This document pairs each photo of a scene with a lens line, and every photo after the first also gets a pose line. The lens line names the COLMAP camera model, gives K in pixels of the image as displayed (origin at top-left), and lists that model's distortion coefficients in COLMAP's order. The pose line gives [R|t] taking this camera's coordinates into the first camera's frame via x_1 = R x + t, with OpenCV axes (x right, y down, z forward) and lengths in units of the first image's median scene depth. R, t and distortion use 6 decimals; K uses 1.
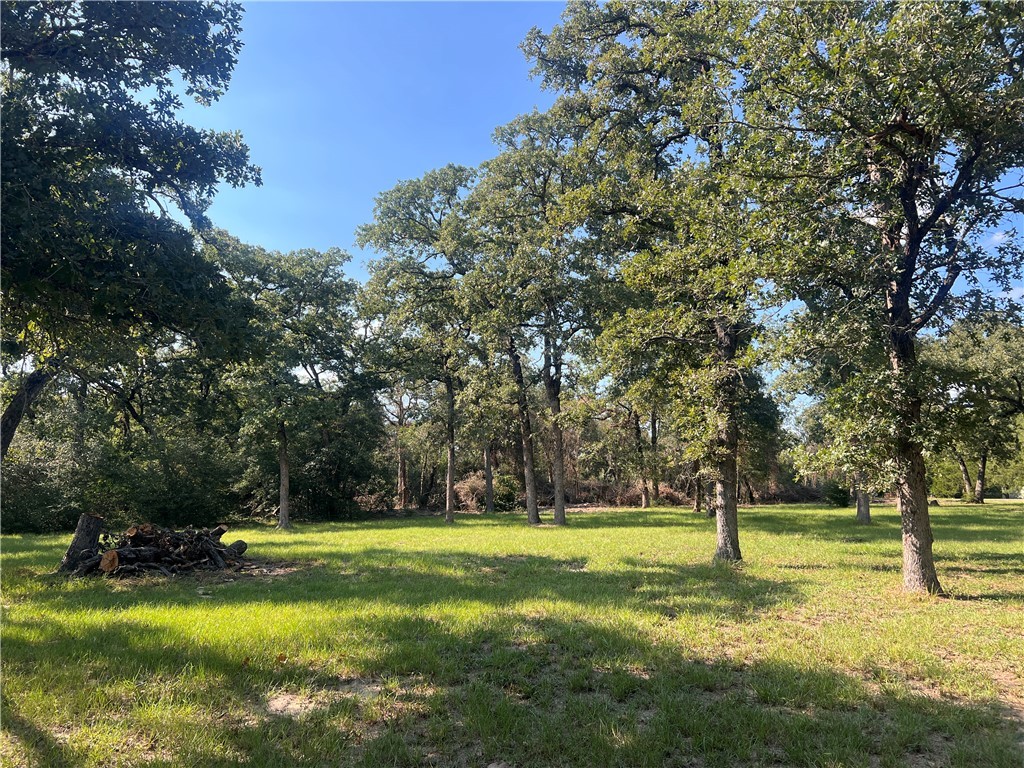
lens RADIAL K [[762.5, 0, 516.9], [0, 762.5, 383.3], [0, 0, 1]] dist [0.055306, -0.062089]
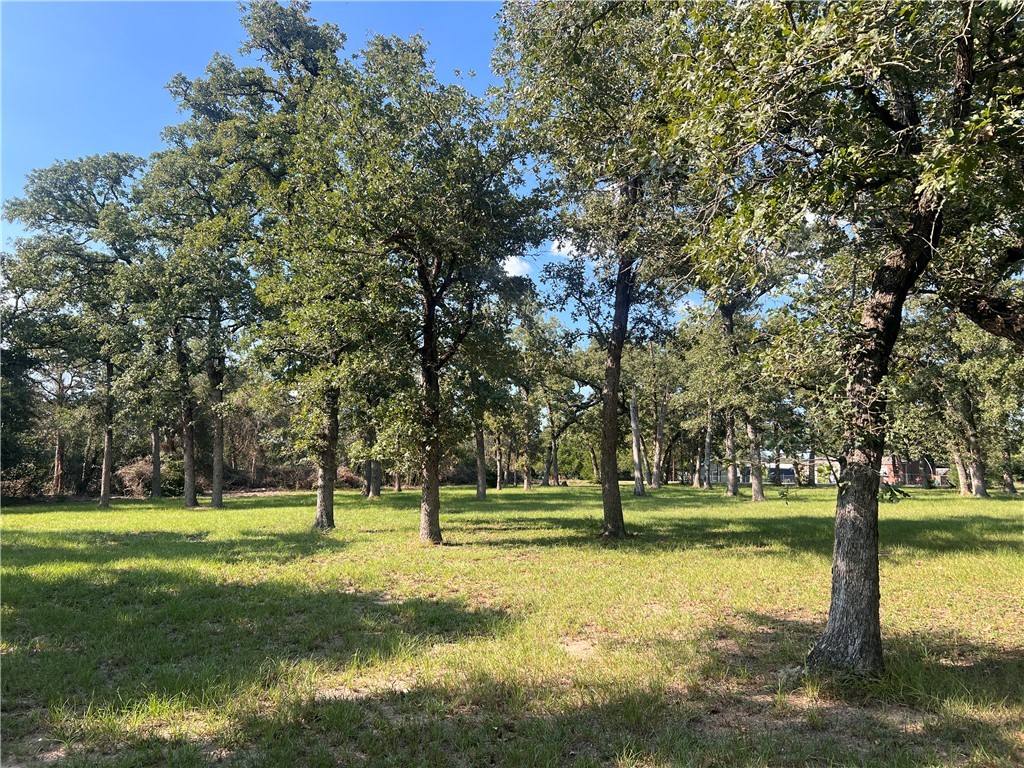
lens RADIAL K [[762.5, 0, 510.8], [0, 762.5, 386.7], [0, 0, 1]] dist [0.055306, -0.062089]
pose [[0.932423, 0.043788, 0.358707, 0.044964], [-0.052312, 0.998531, 0.014089, -0.018022], [-0.357563, -0.031902, 0.933344, -0.134487]]
